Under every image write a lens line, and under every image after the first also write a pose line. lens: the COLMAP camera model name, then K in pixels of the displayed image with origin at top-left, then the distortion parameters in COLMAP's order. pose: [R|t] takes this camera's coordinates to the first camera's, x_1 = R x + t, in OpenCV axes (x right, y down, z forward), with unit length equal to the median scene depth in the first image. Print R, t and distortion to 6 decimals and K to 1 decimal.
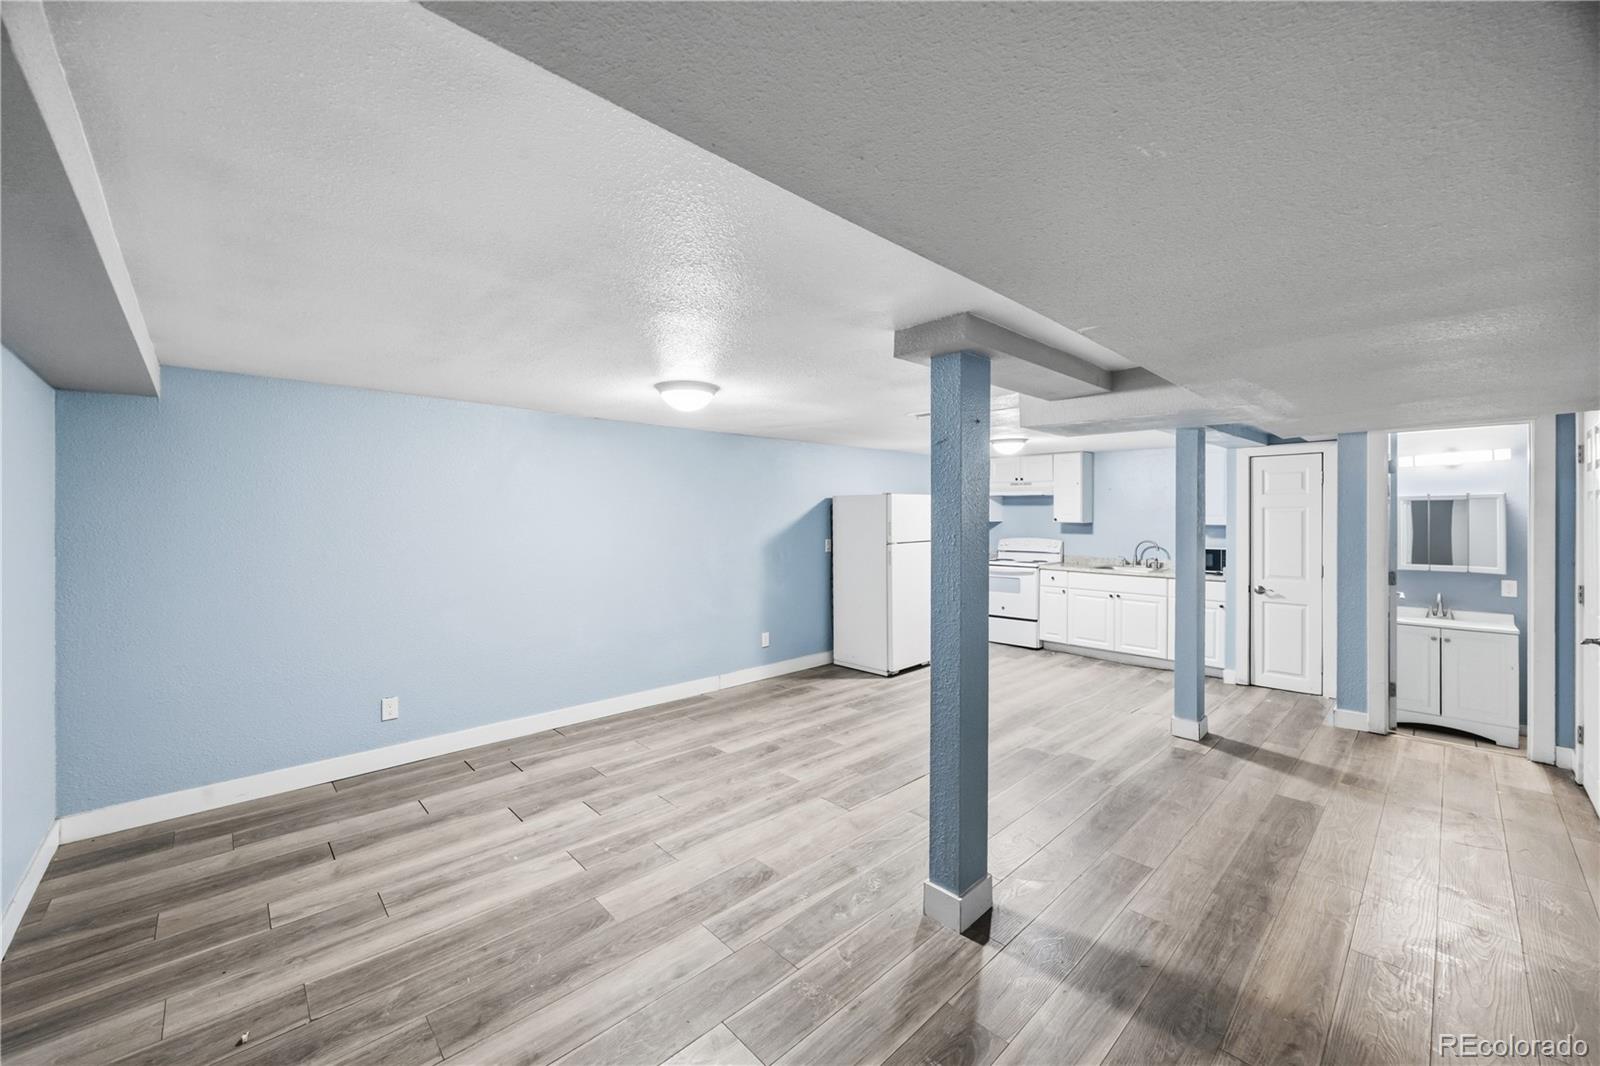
lens RADIAL K [[623.5, 0, 795.2], [0, 623.5, 512.0], [0, 0, 1]] dist [-0.001568, -0.000369]
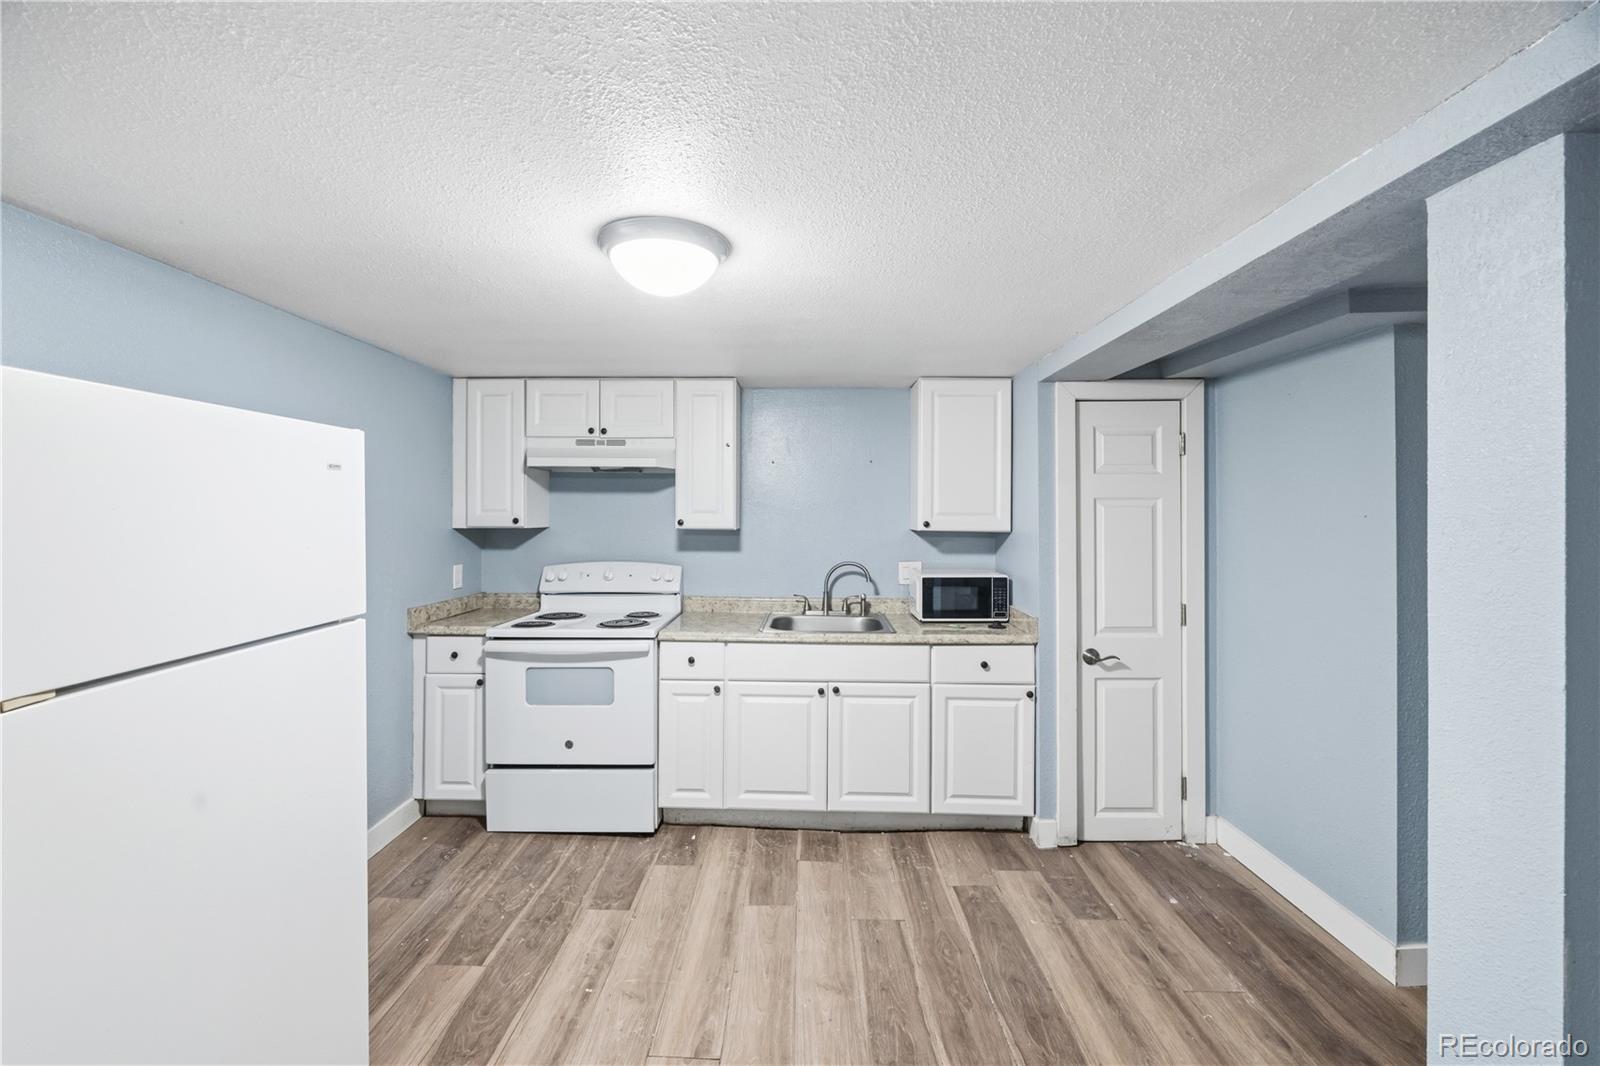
lens RADIAL K [[623.5, 0, 795.2], [0, 623.5, 512.0], [0, 0, 1]] dist [-0.001568, -0.000369]
pose [[0.703649, 0.004616, 0.710532, 0.241978], [-0.004453, 0.999988, -0.002086, 0.007575], [-0.710533, -0.001696, 0.703661, 0.980865]]
